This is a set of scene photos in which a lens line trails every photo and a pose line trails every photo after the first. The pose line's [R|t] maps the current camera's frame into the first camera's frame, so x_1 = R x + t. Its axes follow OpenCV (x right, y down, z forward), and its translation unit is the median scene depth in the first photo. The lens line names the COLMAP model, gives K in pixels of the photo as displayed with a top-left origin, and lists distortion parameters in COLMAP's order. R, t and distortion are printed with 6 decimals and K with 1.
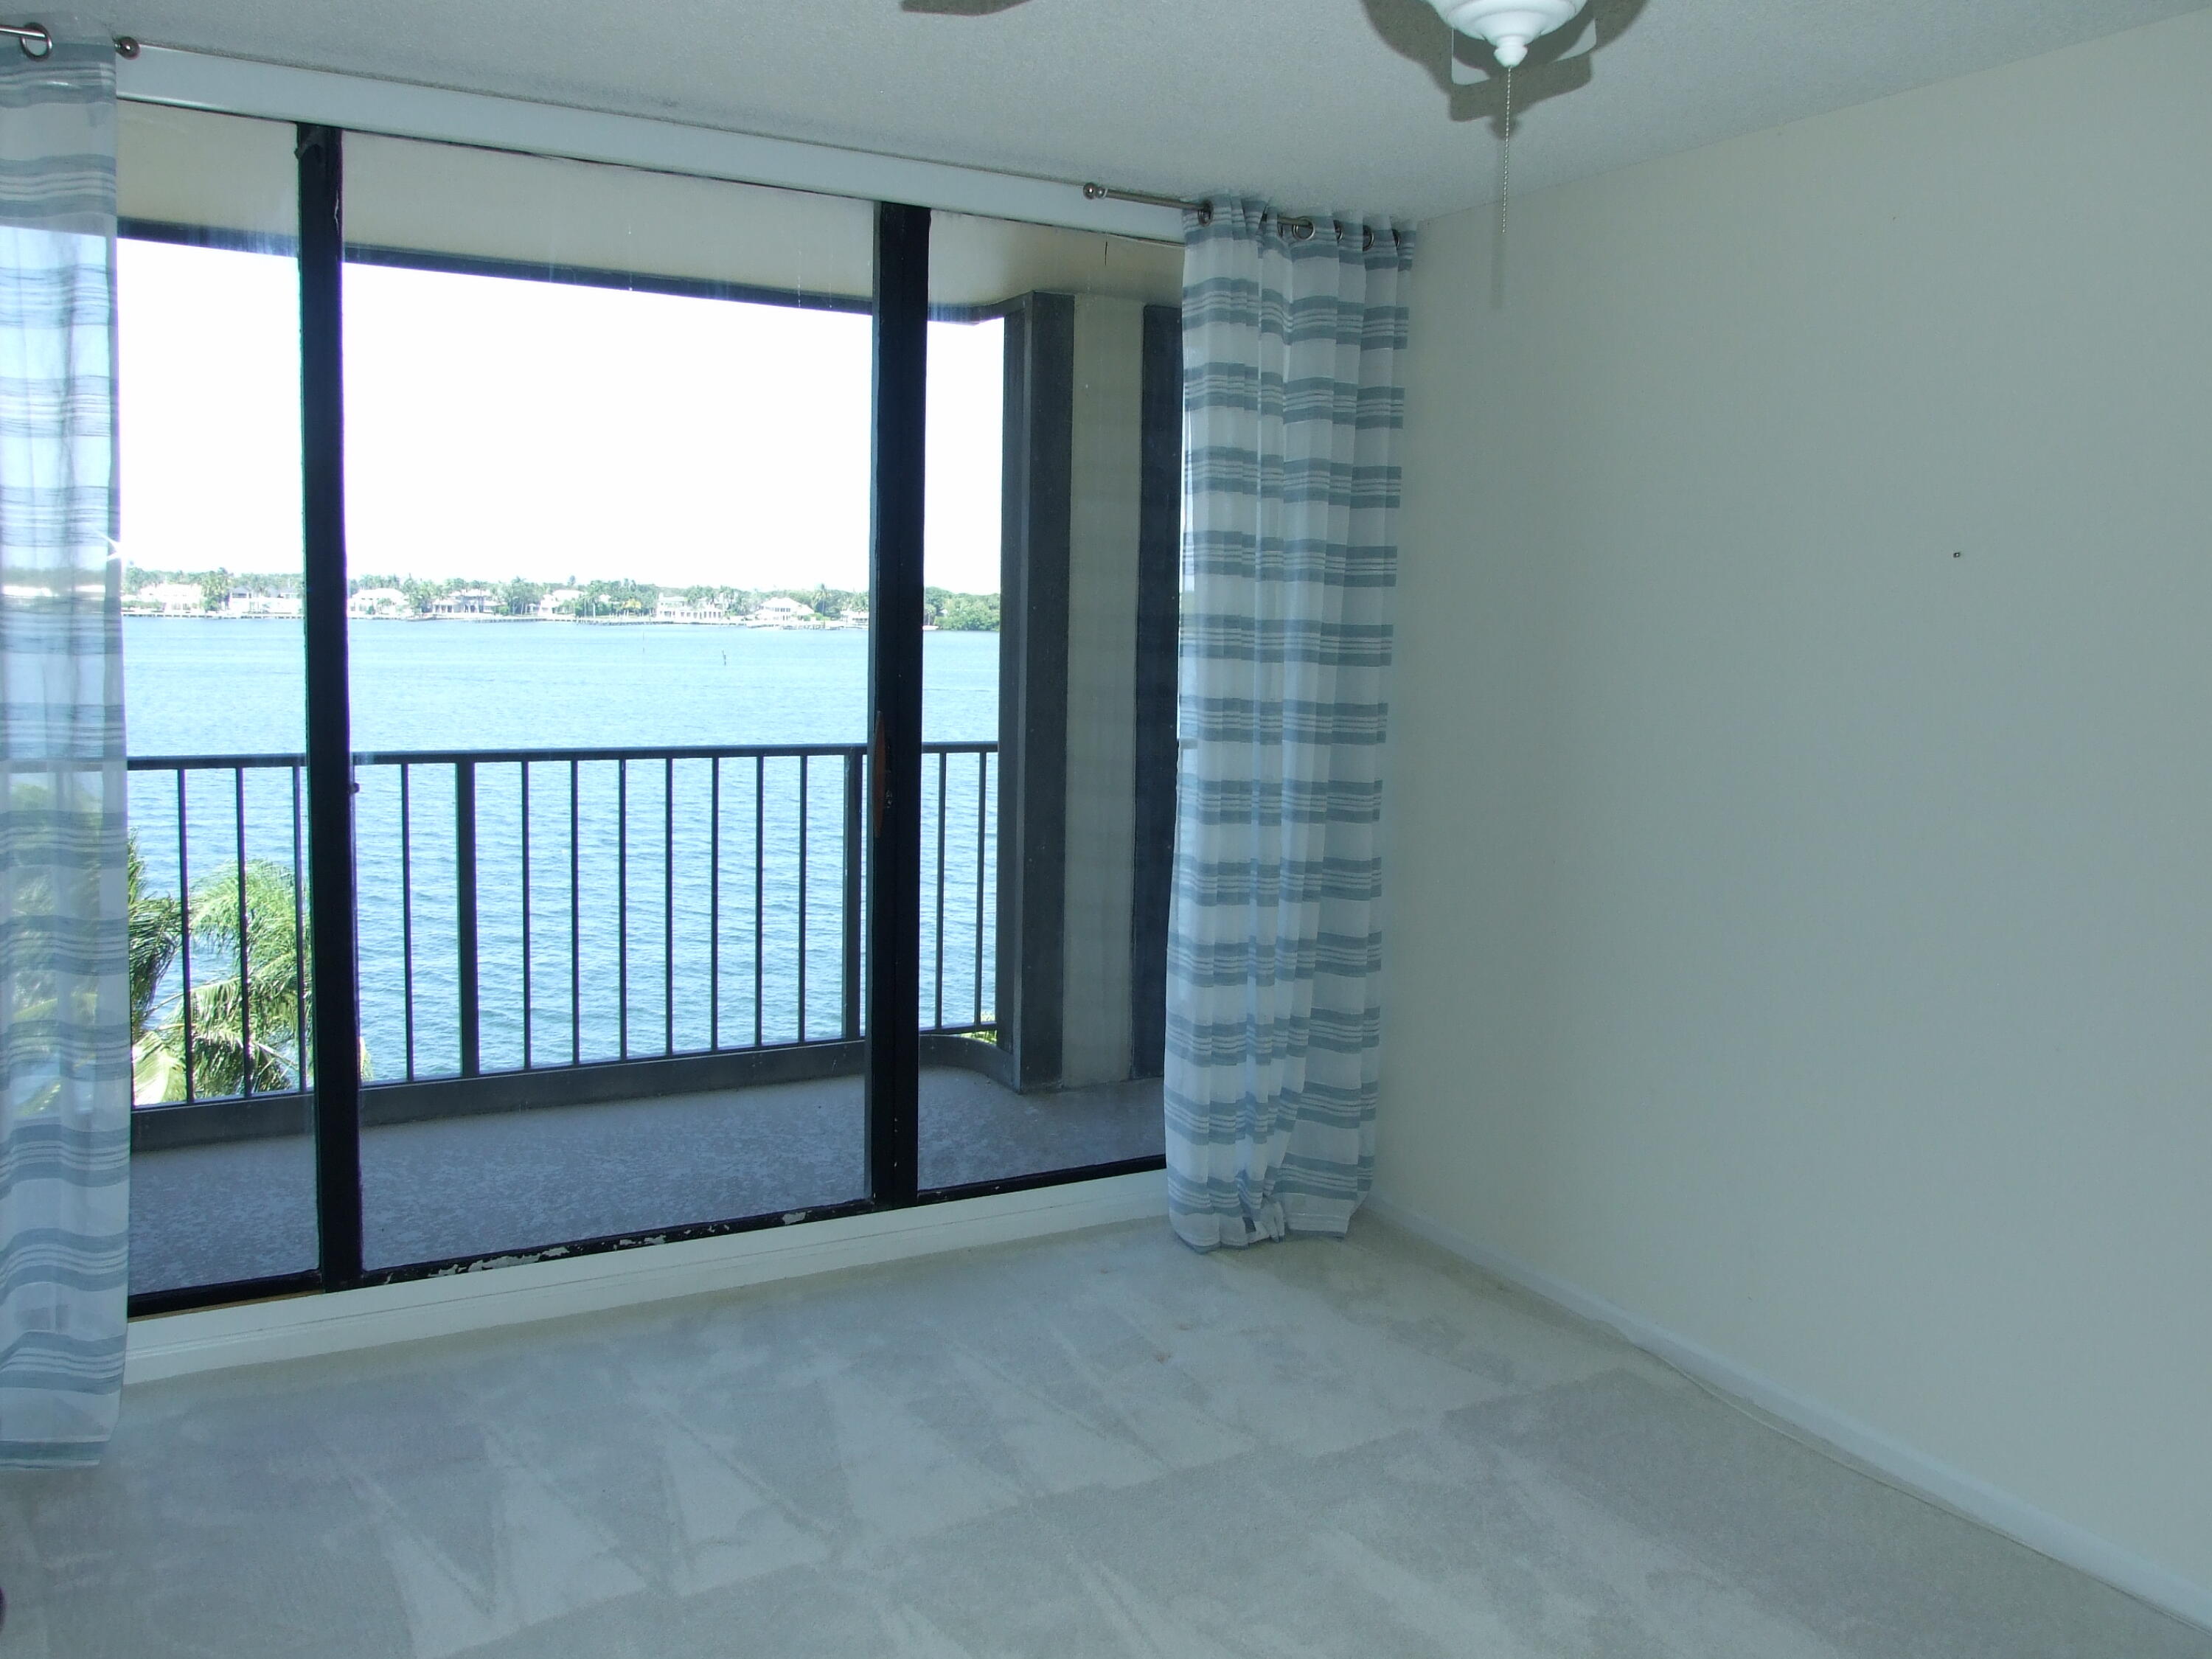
lens RADIAL K [[1816.0, 0, 1102.5], [0, 1816.0, 782.0], [0, 0, 1]] dist [-0.062894, 0.072030]
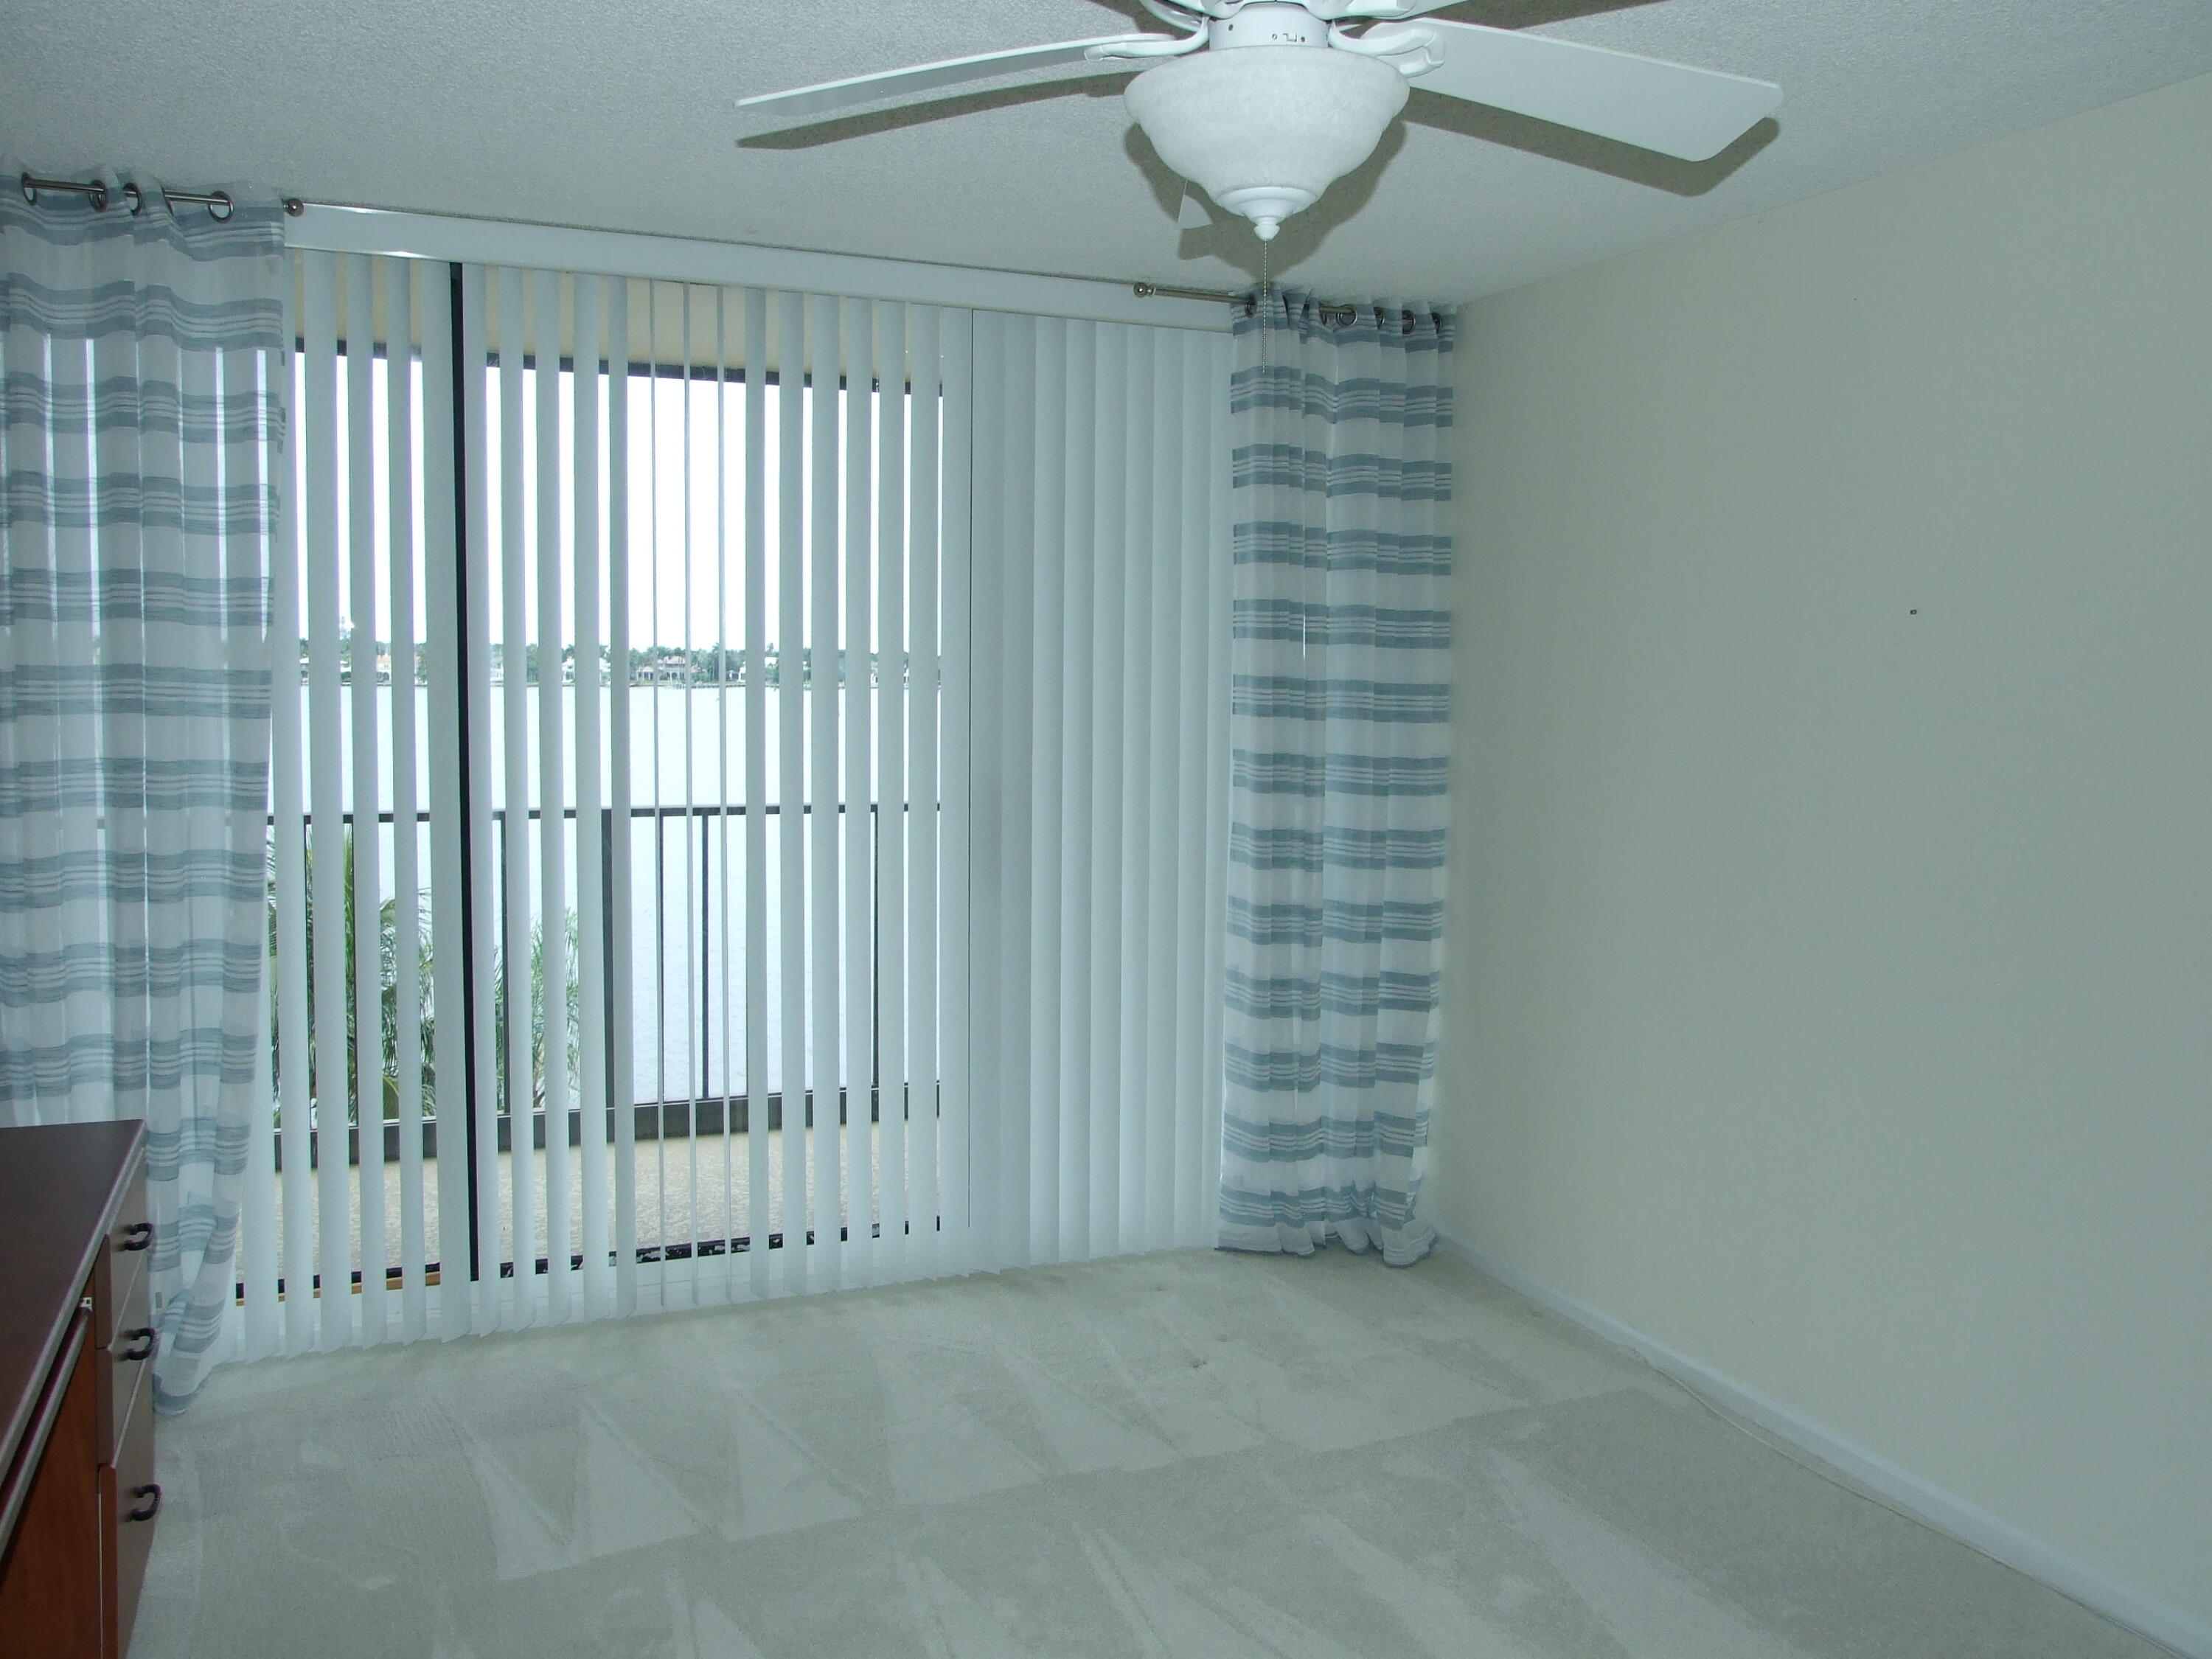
lens RADIAL K [[1849.0, 0, 1101.9], [0, 1849.0, 792.0], [0, 0, 1]] dist [-0.060091, 0.075678]
pose [[0.993766, -0.003827, -0.111418, 0.093046], [0.000559, 0.999569, -0.029345, 0.008733], [0.111482, 0.029100, 0.993340, -0.100496]]
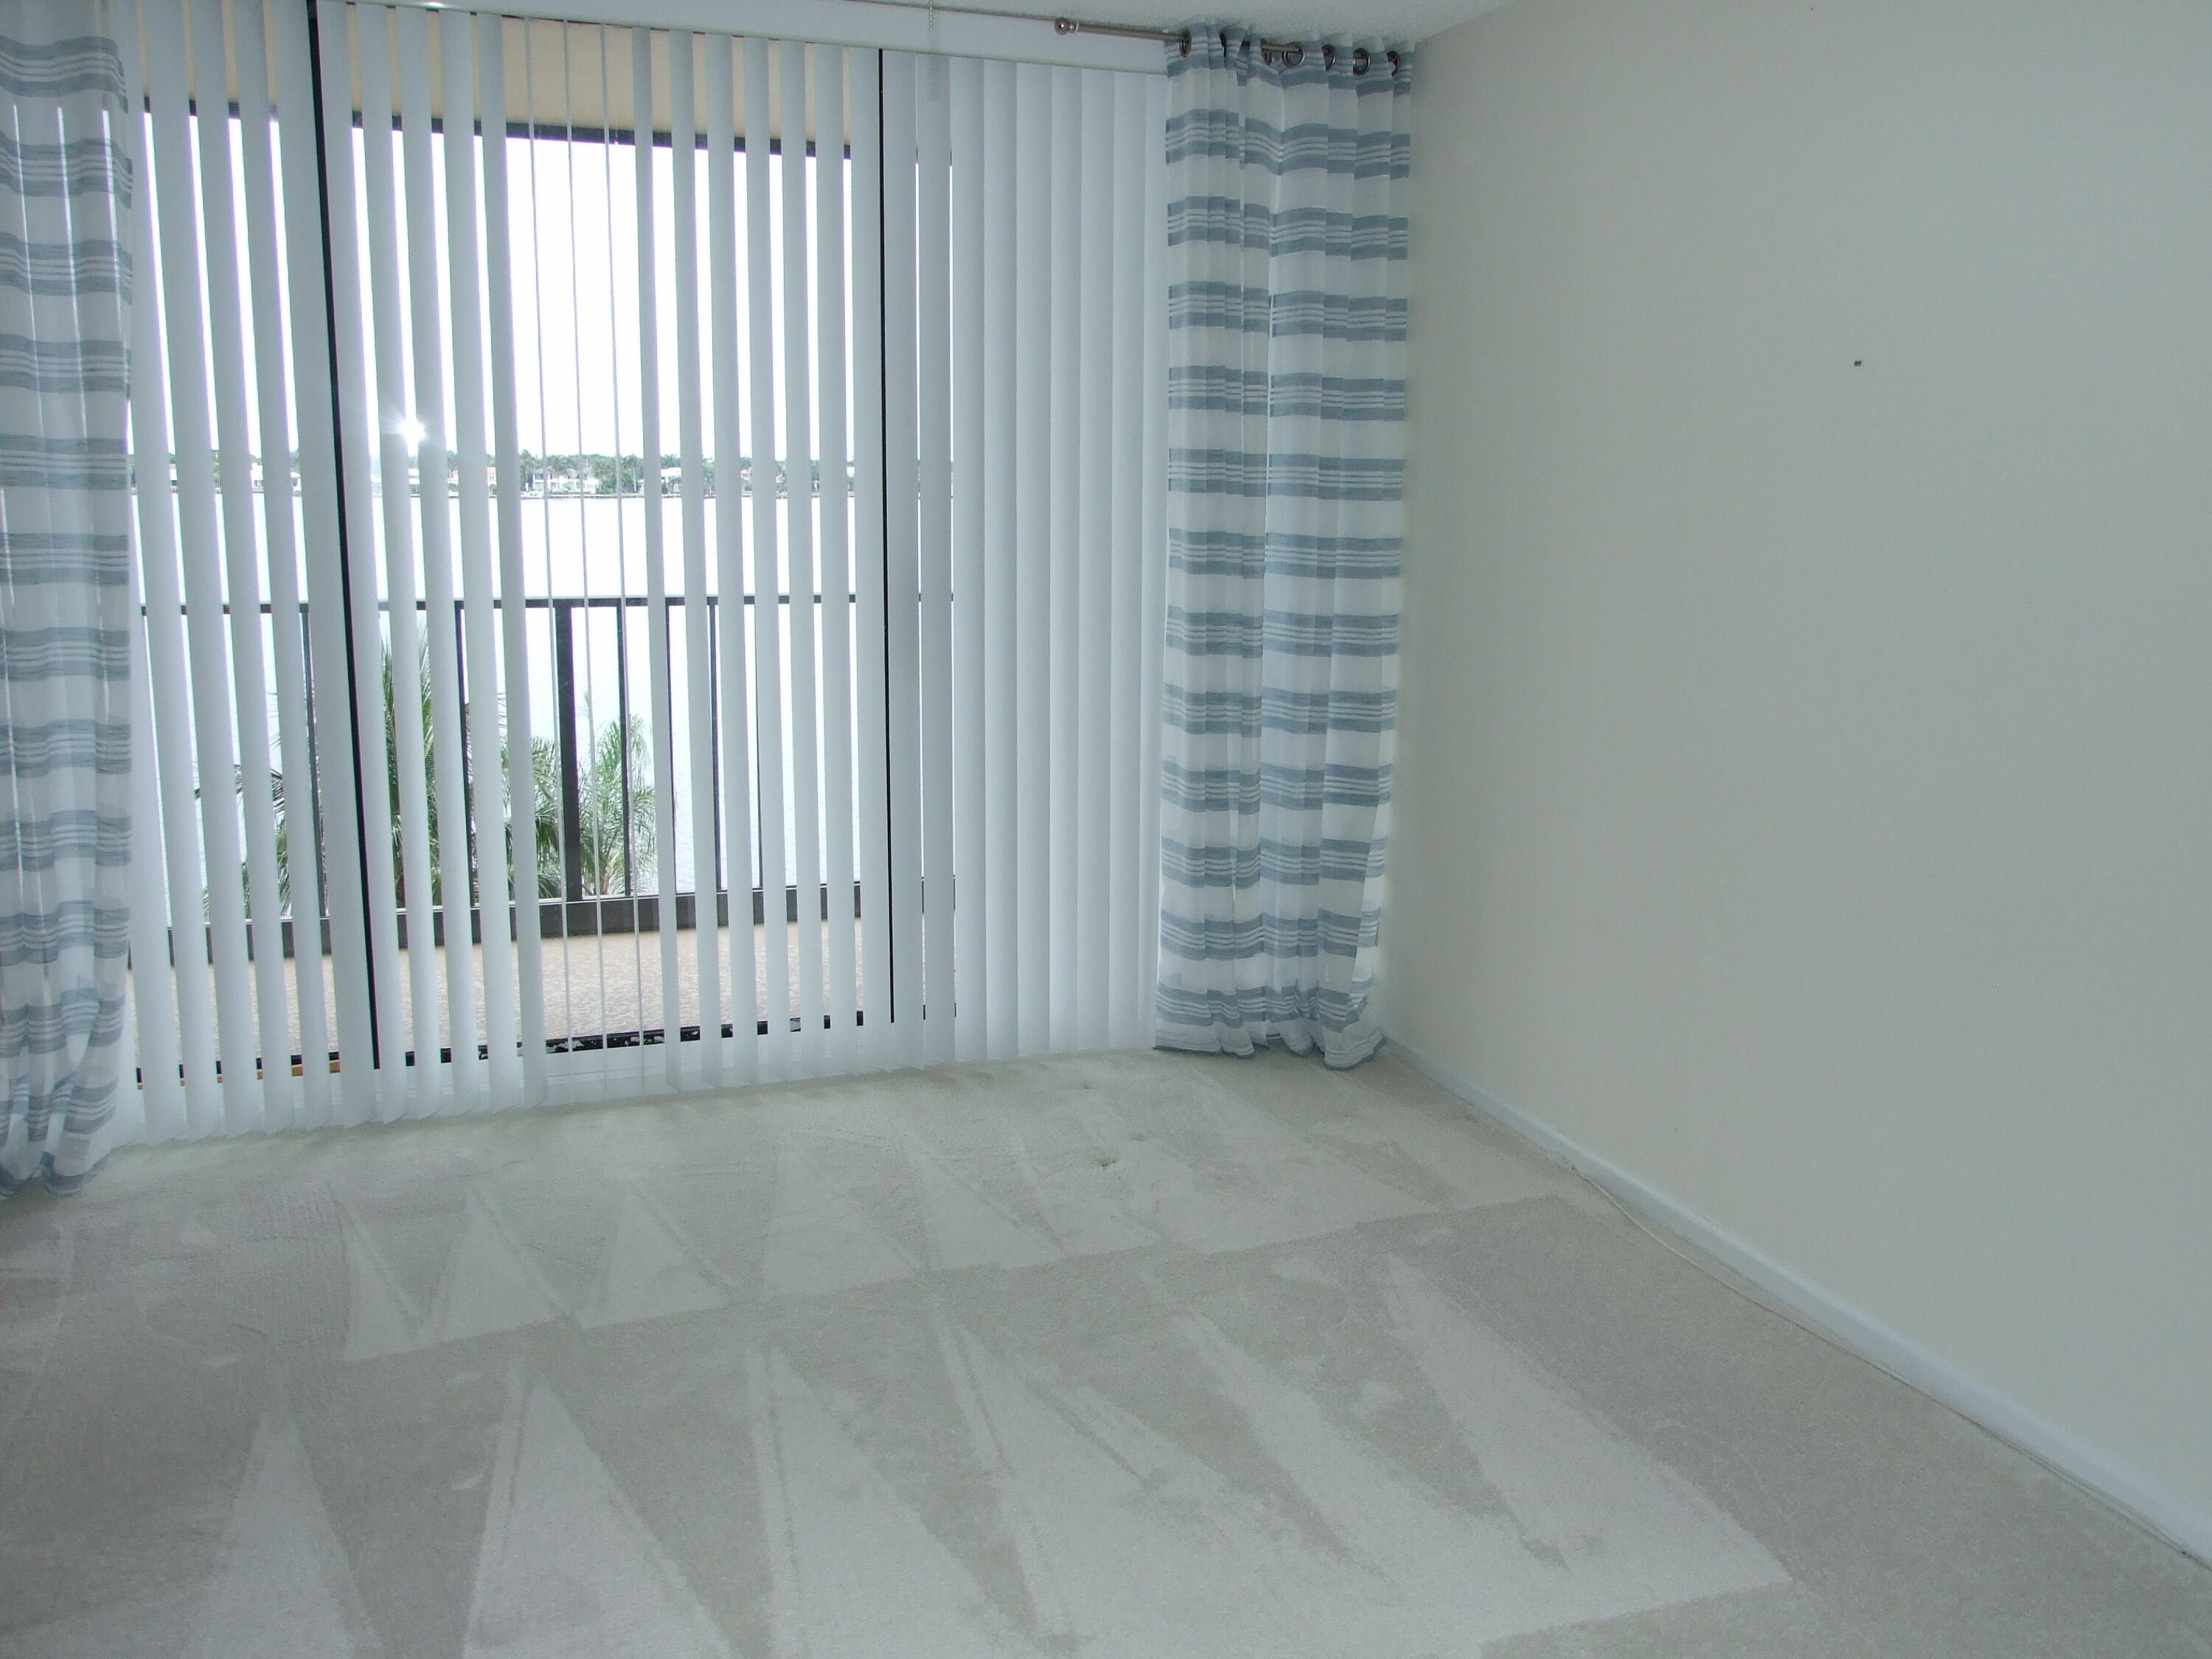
lens RADIAL K [[1849.0, 0, 1101.9], [0, 1849.0, 792.0], [0, 0, 1]] dist [-0.060091, 0.075678]
pose [[0.986939, 0.013887, -0.160493, 0.185629], [-0.002512, 0.997483, 0.070861, 0.026714], [0.161073, -0.069532, 0.984490, -0.035654]]
